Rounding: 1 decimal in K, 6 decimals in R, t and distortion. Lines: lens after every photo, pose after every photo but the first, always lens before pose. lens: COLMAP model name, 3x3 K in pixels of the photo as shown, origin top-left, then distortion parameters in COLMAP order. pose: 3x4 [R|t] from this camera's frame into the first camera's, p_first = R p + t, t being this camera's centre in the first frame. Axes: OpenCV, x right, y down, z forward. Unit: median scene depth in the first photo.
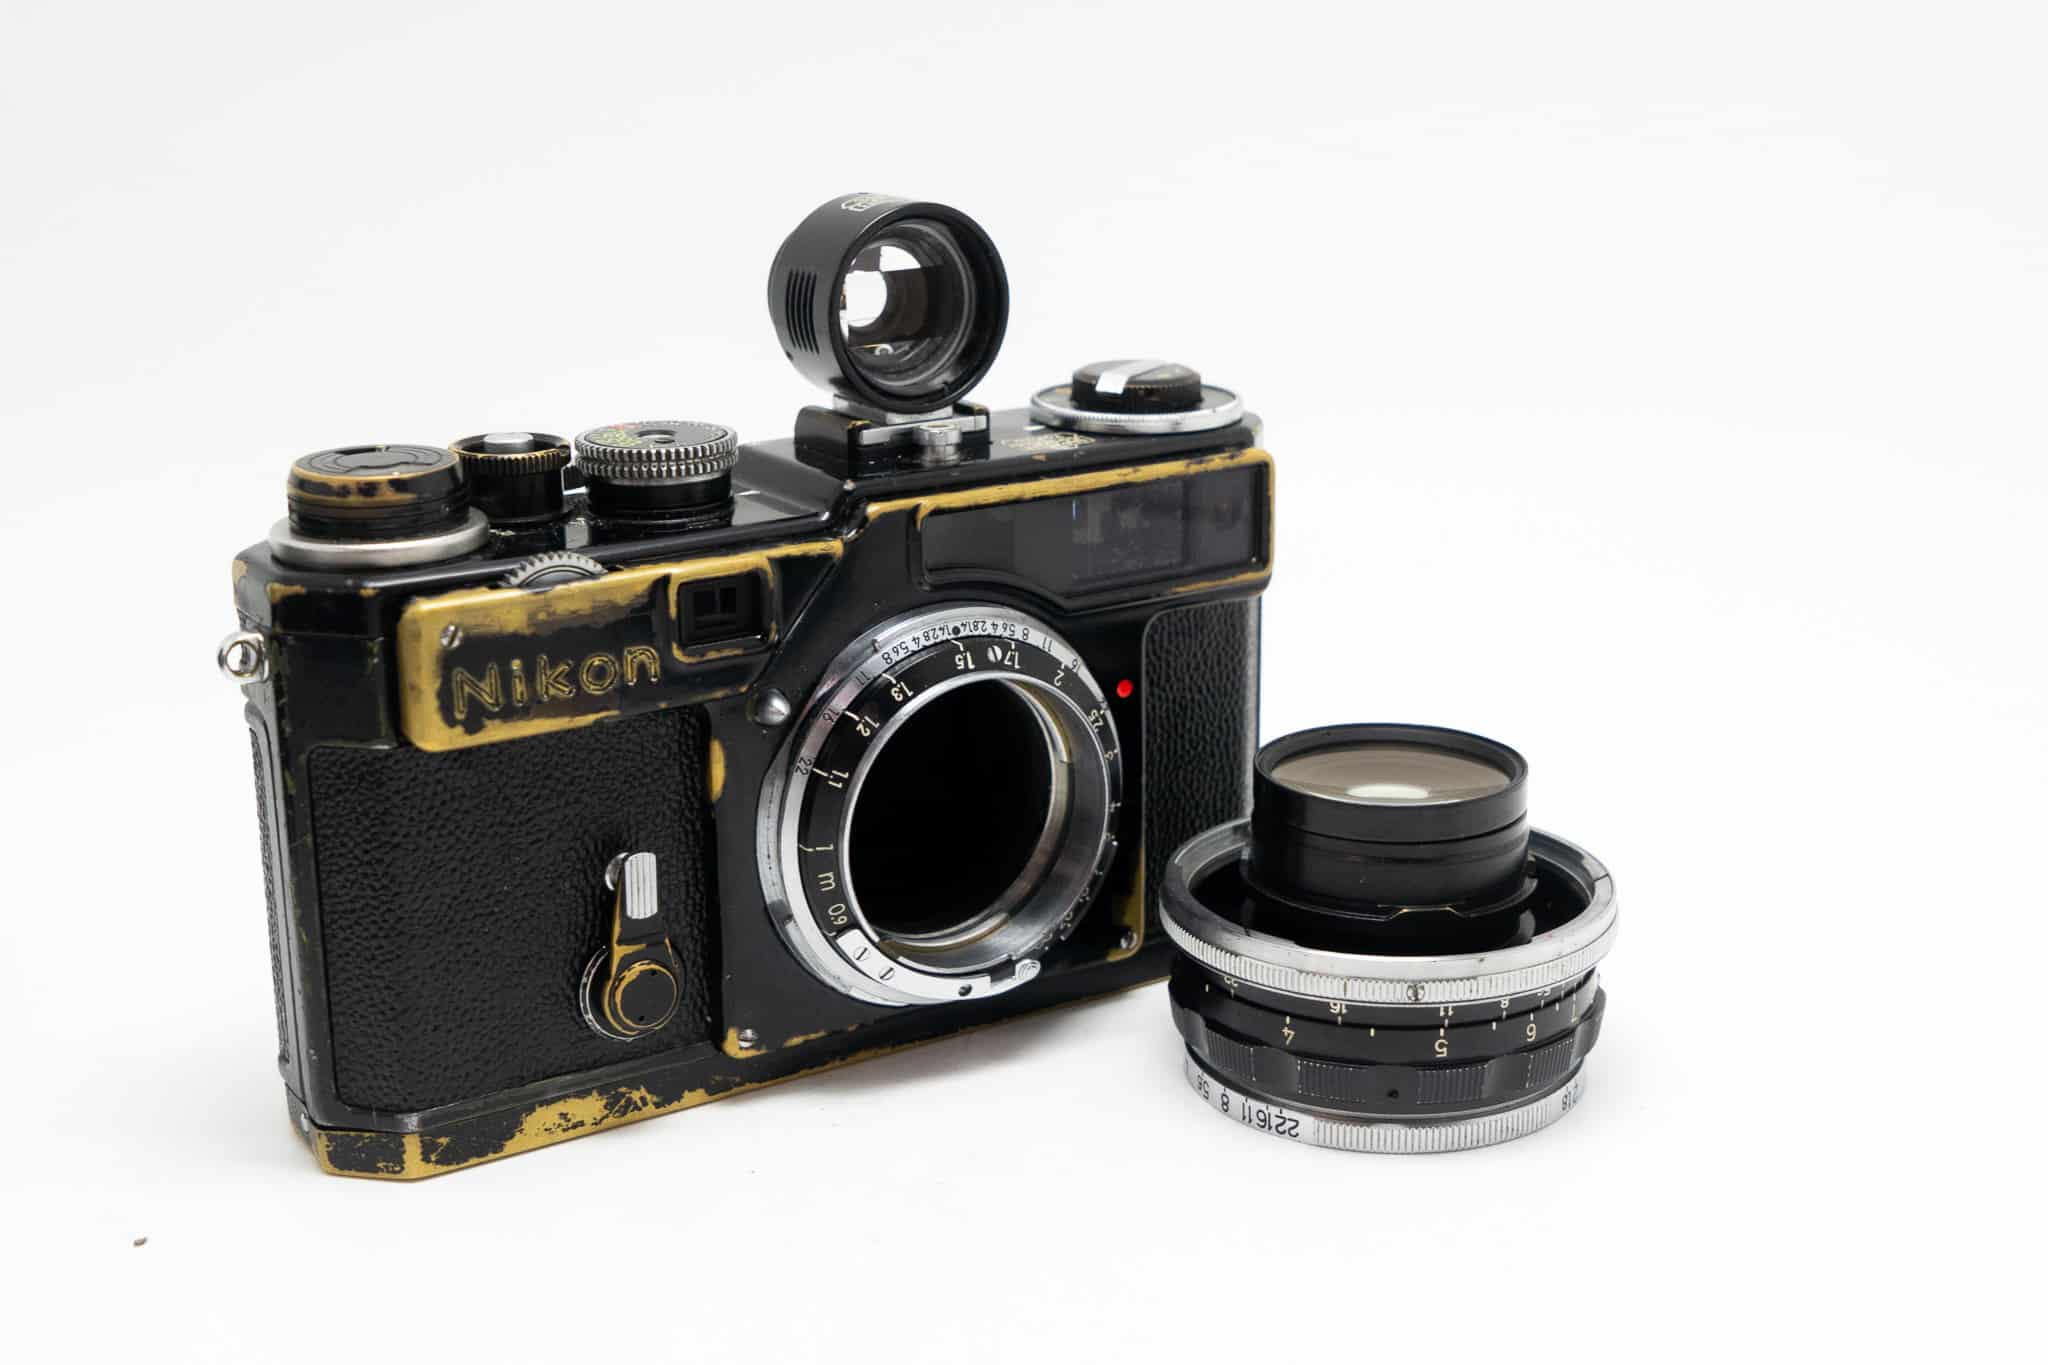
lens RADIAL K [[2650.7, 0, 1024.0], [0, 2650.7, 682.5], [0, 0, 1]] dist [-0.002201, -0.004820]
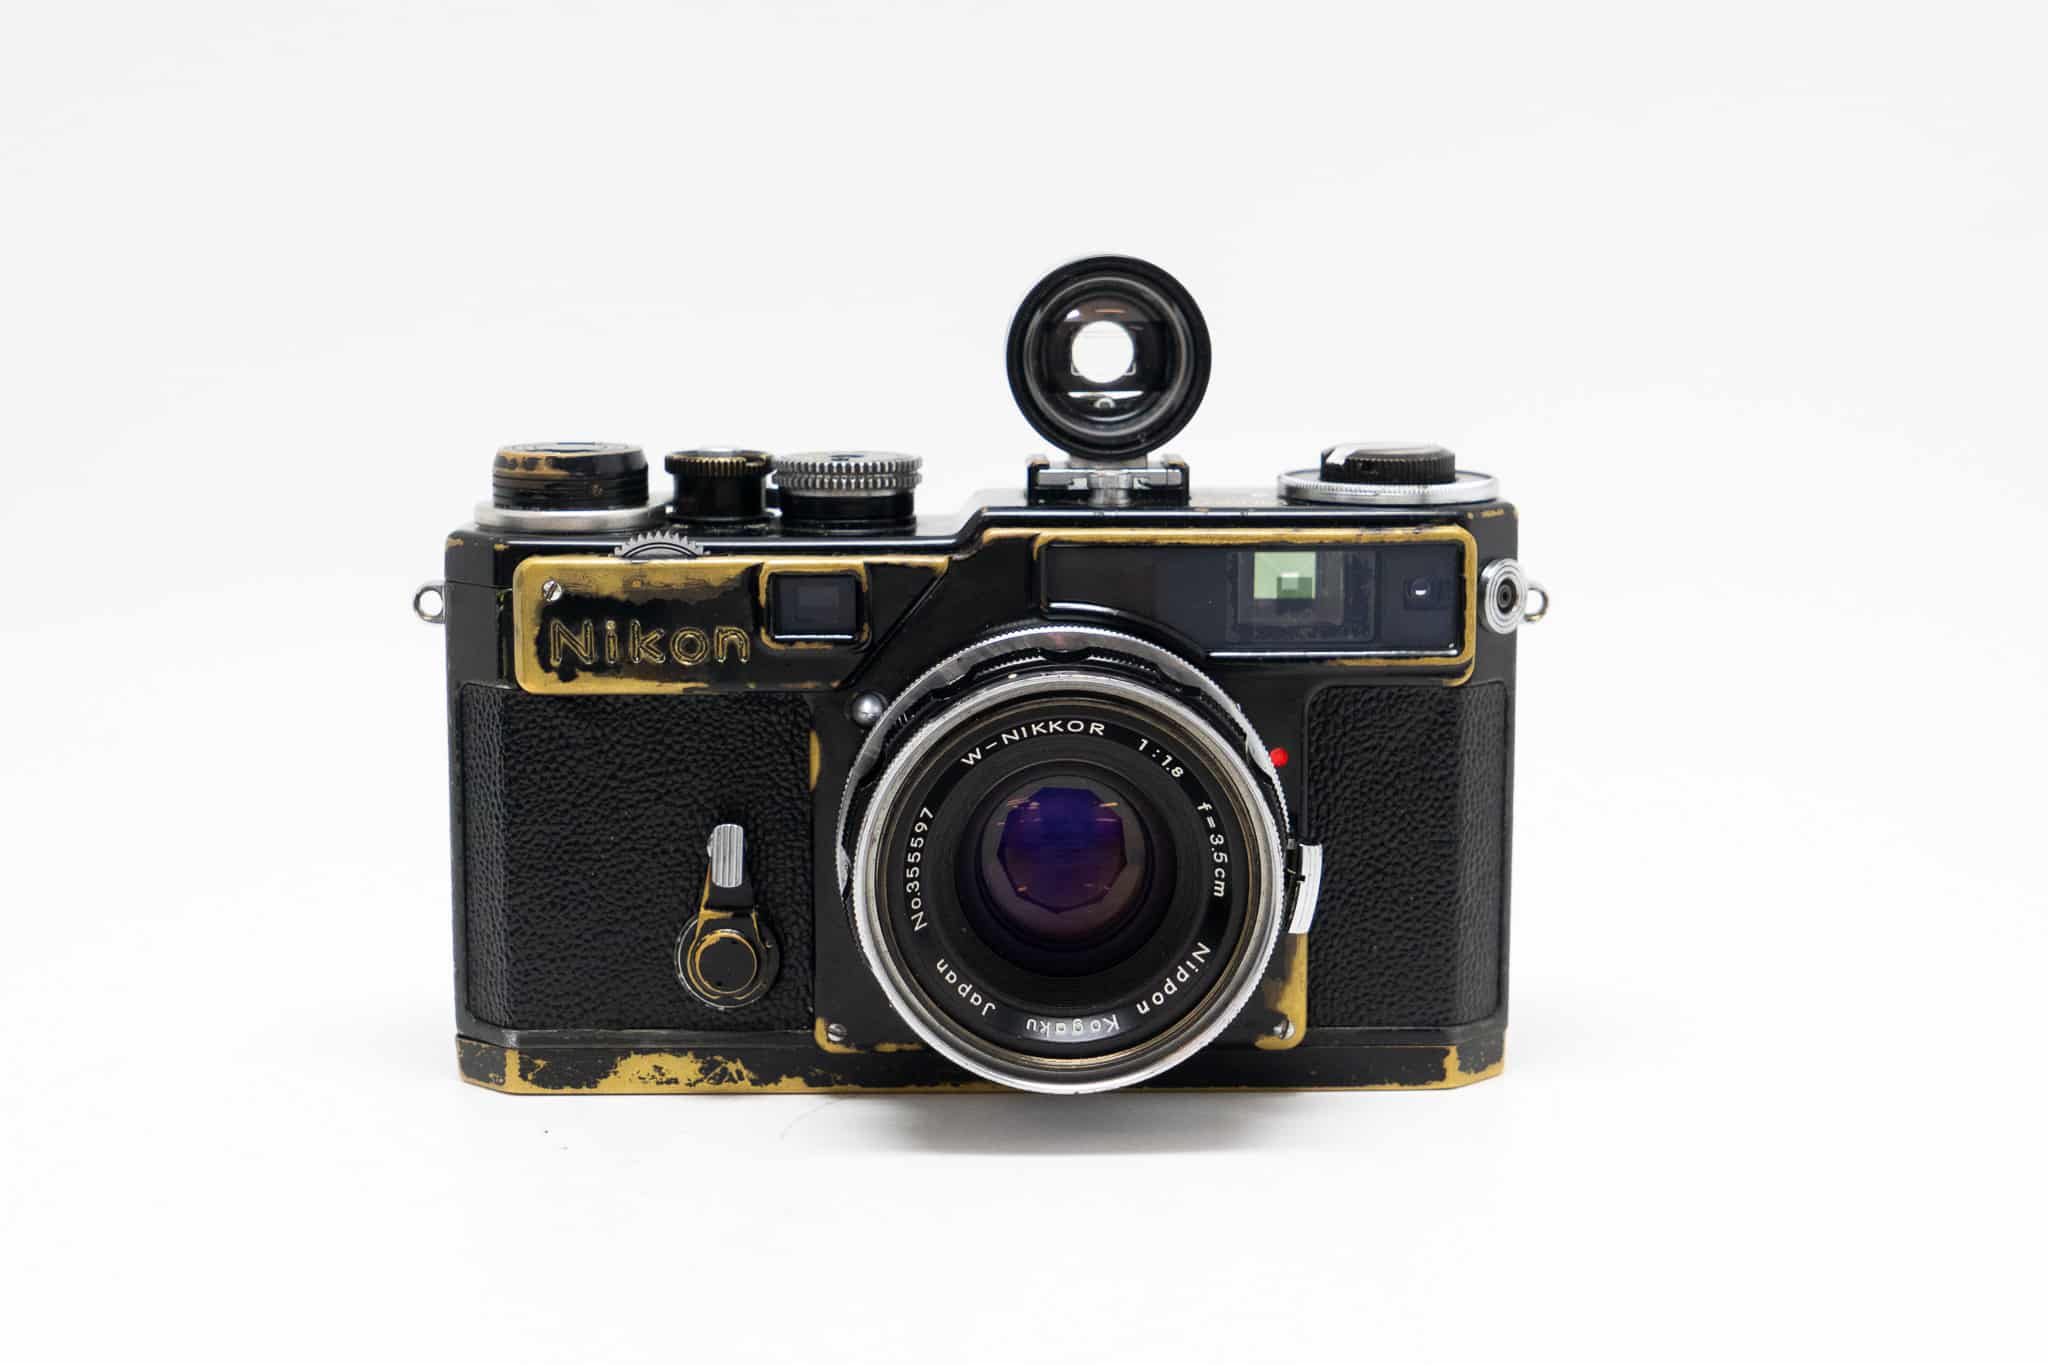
lens RADIAL K [[3312.5, 0, 1024.0], [0, 3312.5, 682.5], [0, 0, 1]] dist [0.005139, 0.012905]
pose [[0.847838, 0.086997, -0.523071, 0.659731], [-0.155361, 0.983914, -0.088179, 0.108202], [0.506985, 0.156026, 0.847715, -0.088447]]
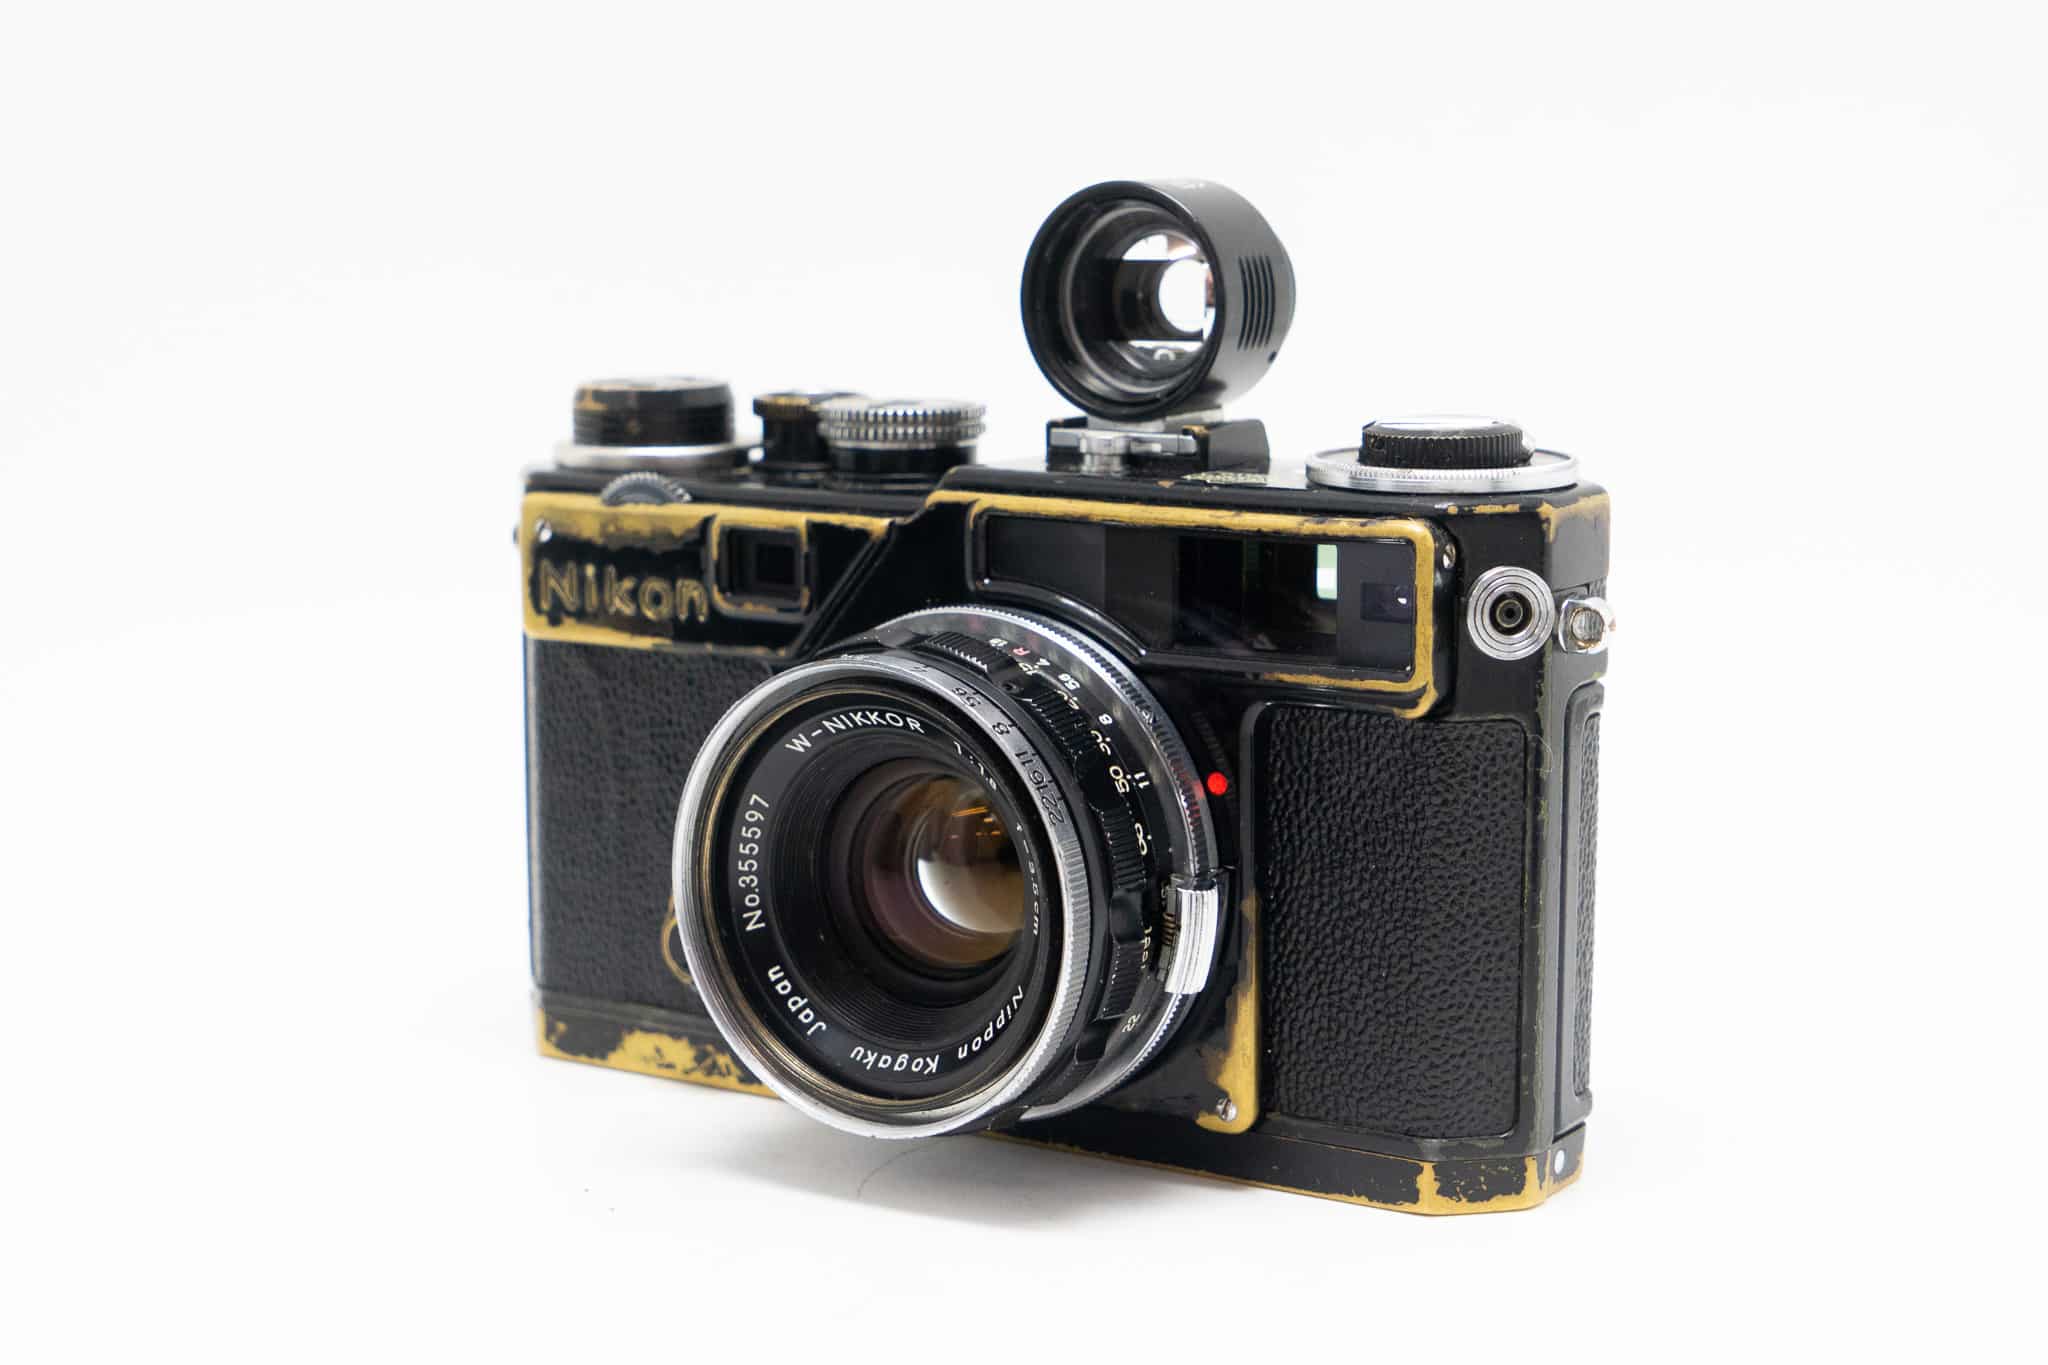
lens RADIAL K [[3610.5, 0, 1024.0], [0, 3610.5, 682.5], [0, 0, 1]] dist [-0.001895, -0.017286]
pose [[0.408368, 0.151116, -0.900222, 1.122234], [-0.257726, 0.965165, 0.045105, -0.069603], [0.875679, 0.213591, 0.433089, 0.517312]]
